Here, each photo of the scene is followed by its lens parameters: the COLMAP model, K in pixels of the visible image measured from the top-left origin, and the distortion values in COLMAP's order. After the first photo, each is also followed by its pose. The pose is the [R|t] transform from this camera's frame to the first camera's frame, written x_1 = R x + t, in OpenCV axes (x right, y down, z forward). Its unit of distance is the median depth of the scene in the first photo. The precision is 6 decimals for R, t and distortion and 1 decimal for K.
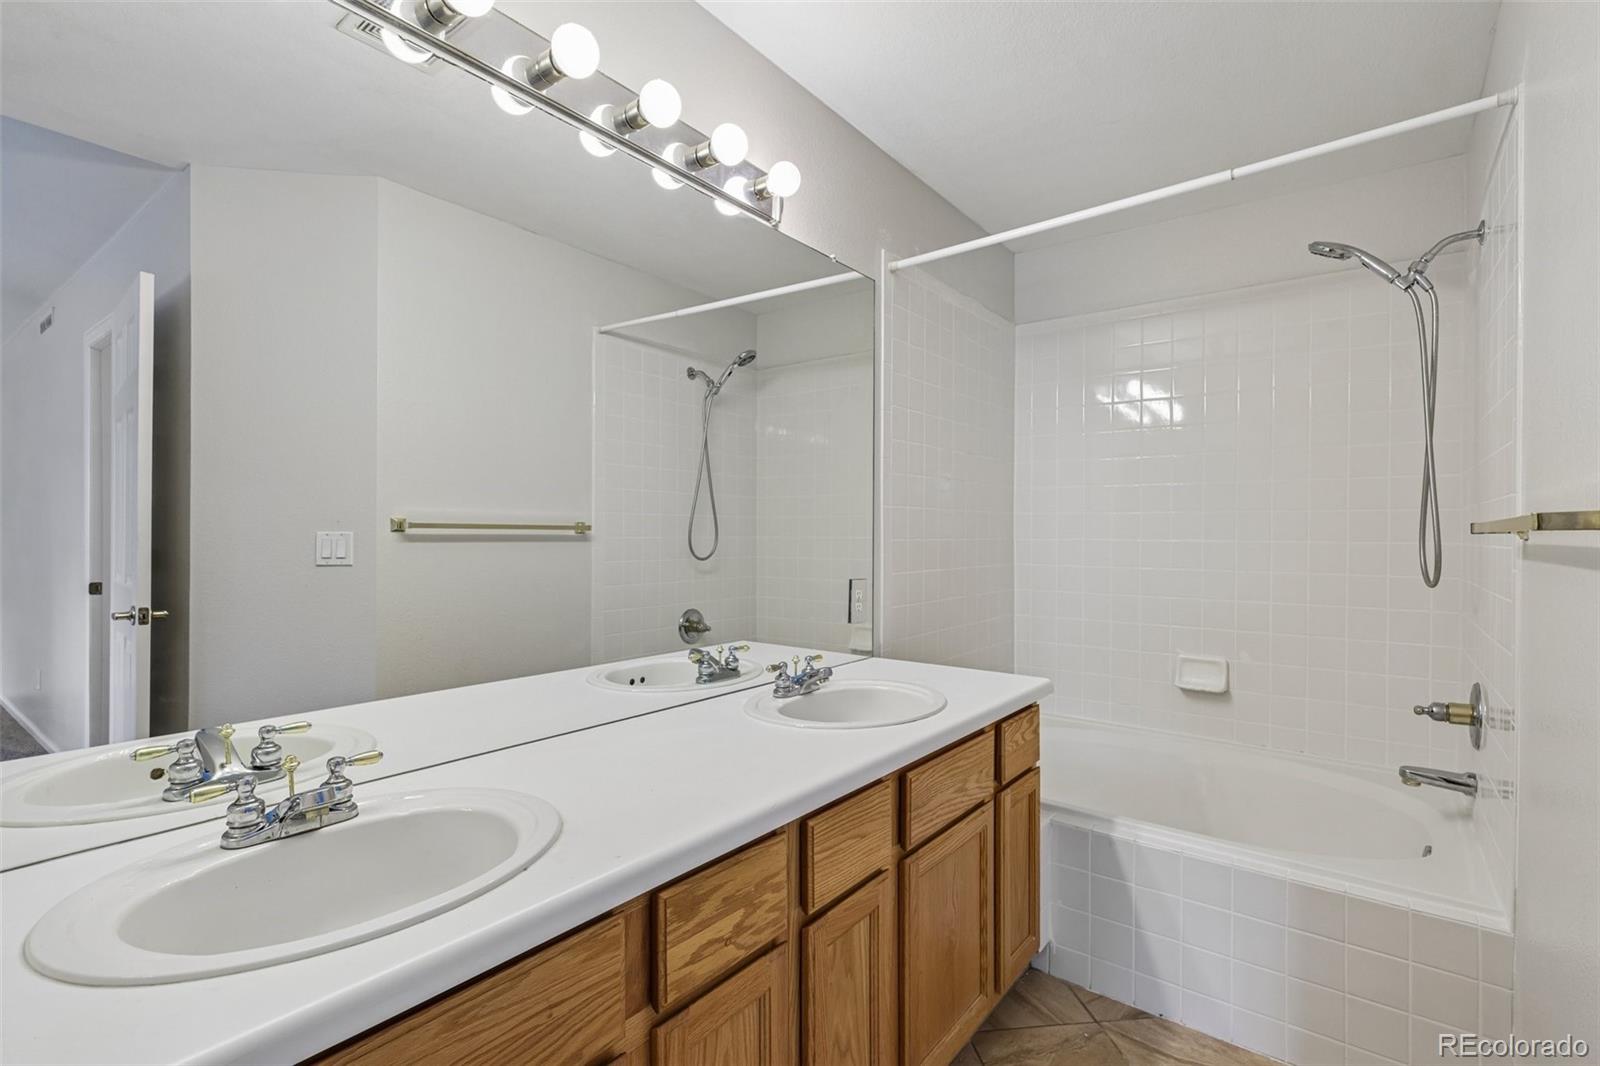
lens RADIAL K [[744.6, 0, 808.5], [0, 744.6, 534.5], [0, 0, 1]] dist [-0.003373, 0.002917]
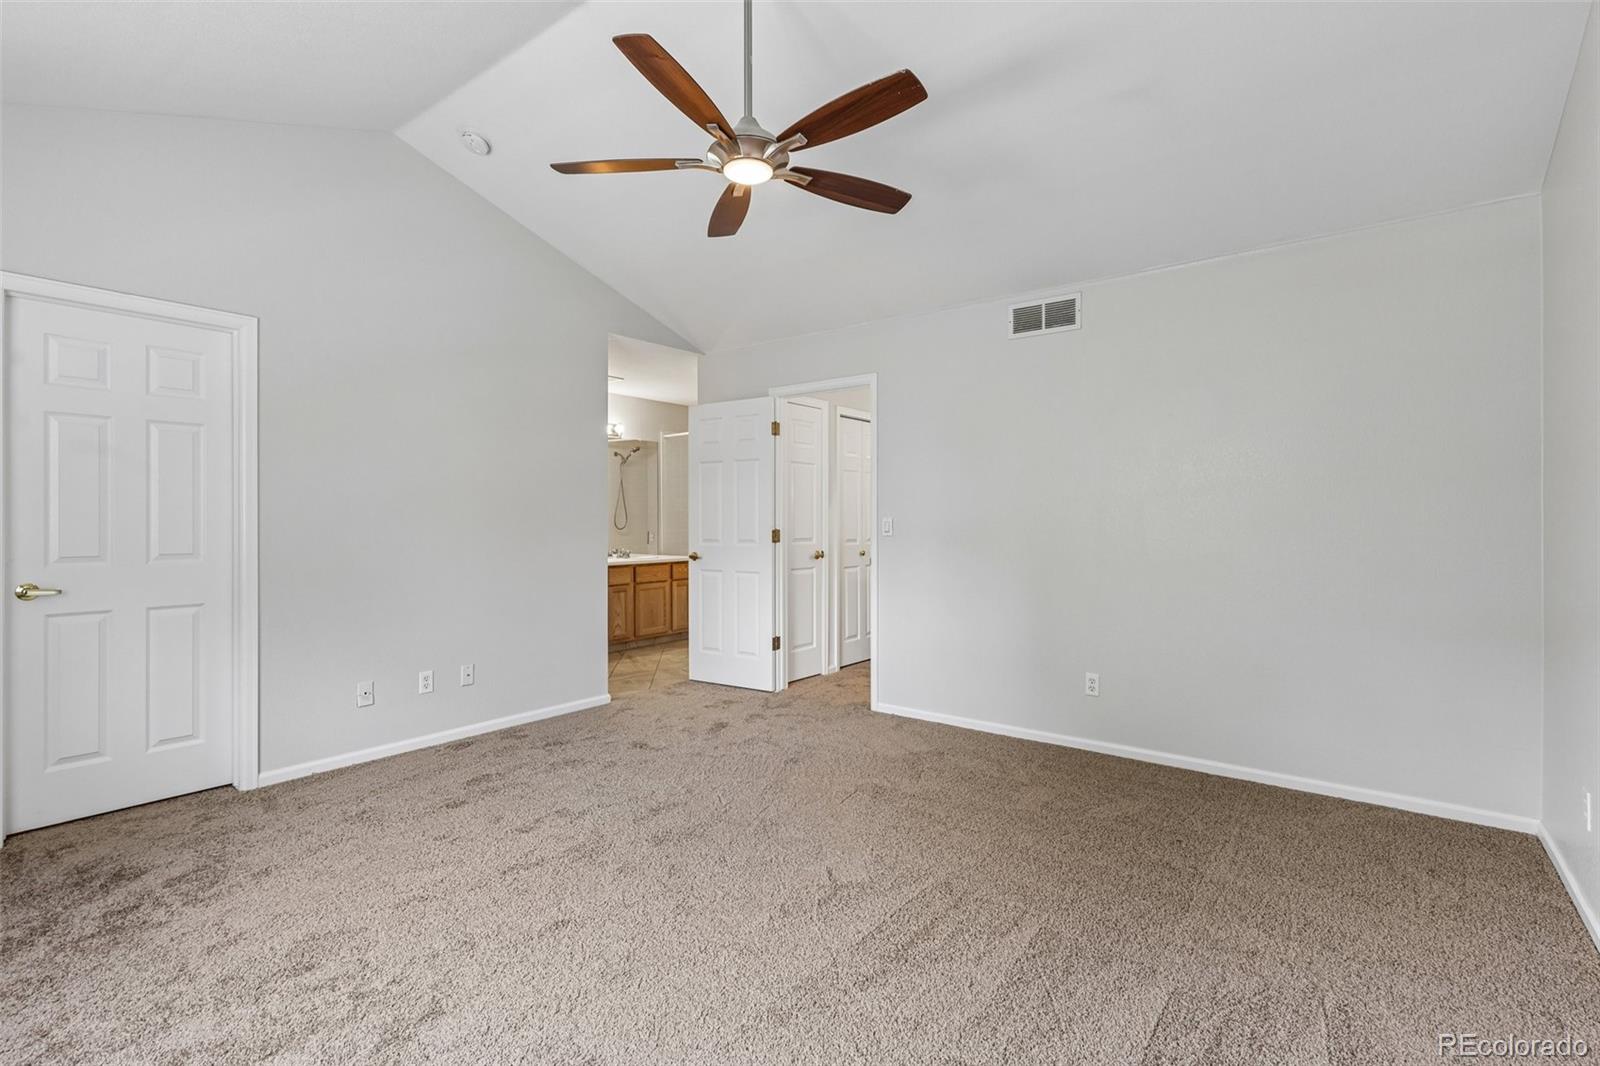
lens RADIAL K [[744.6, 0, 804.8], [0, 744.6, 524.1], [0, 0, 1]] dist [-0.003373, 0.002917]
pose [[0.999957, -0.000740, -0.009257, 0.725279], [0.000826, 0.999956, 0.009381, -0.003059], [0.009249, -0.009388, 0.999913, -2.179244]]
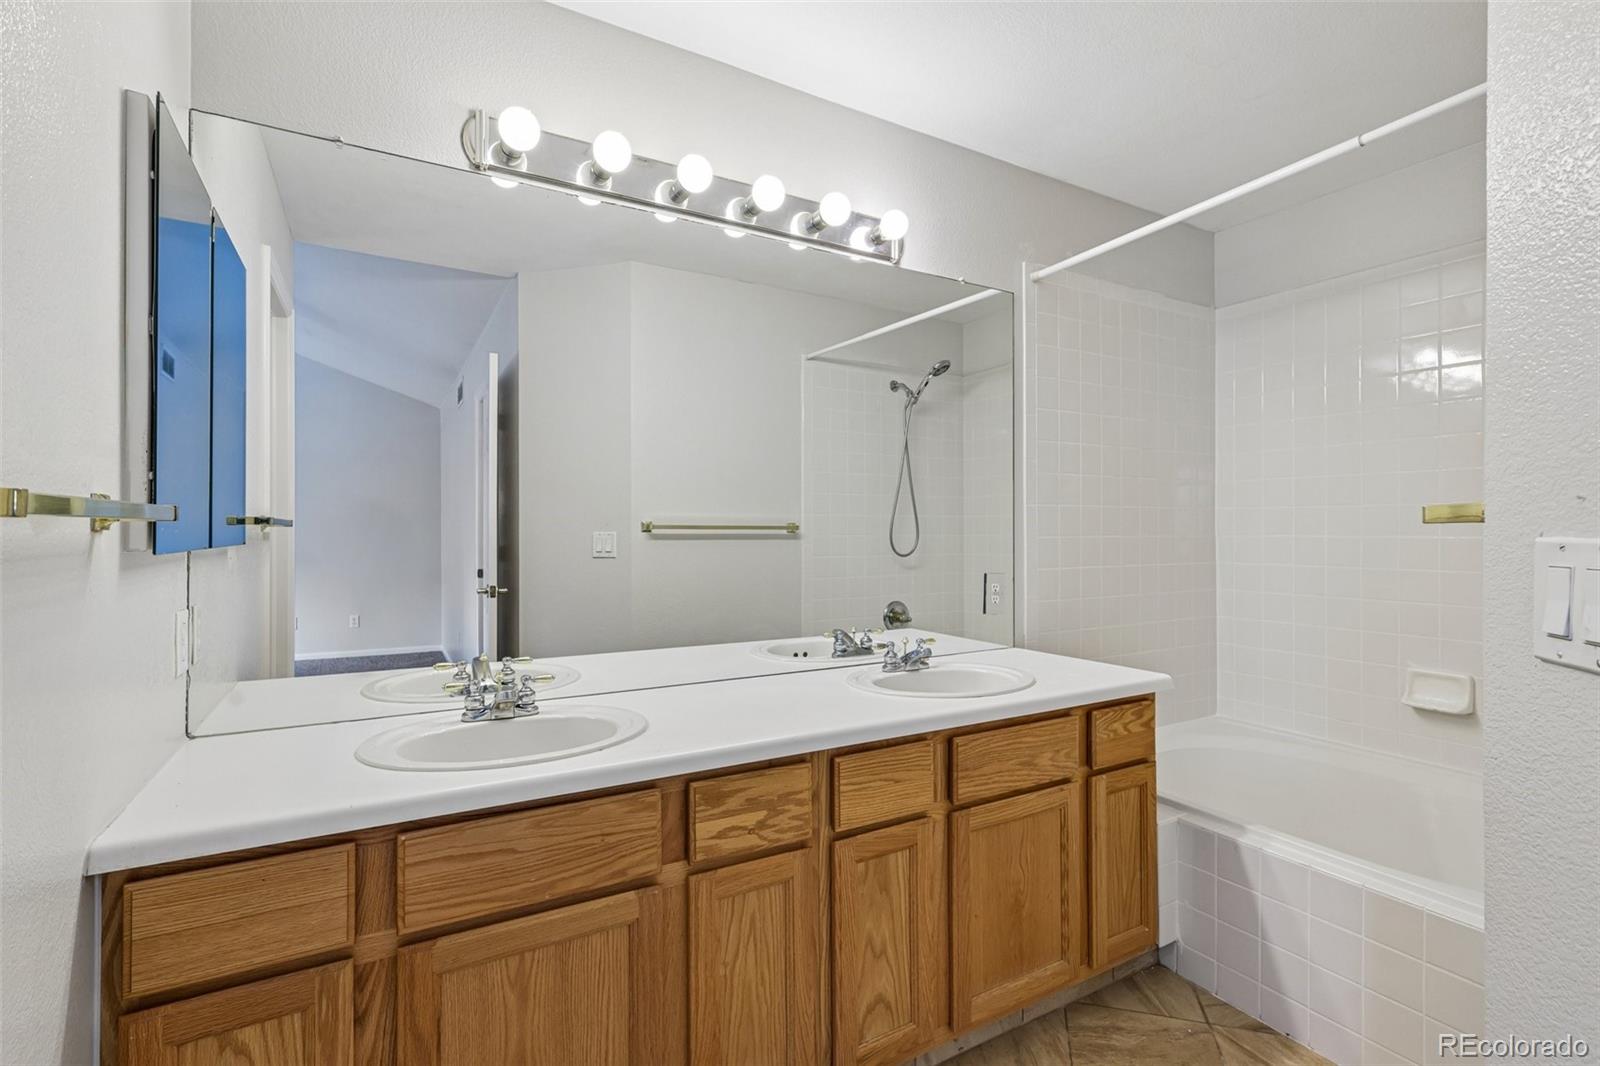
lens RADIAL K [[744.6, 0, 806.1], [0, 744.6, 533.0], [0, 0, 1]] dist [-0.003373, 0.002917]
pose [[0.921950, -0.005354, -0.387272, 0.209613], [0.005072, 0.999986, -0.001751, 0.001817], [0.387276, -0.000350, 0.921964, -0.088493]]
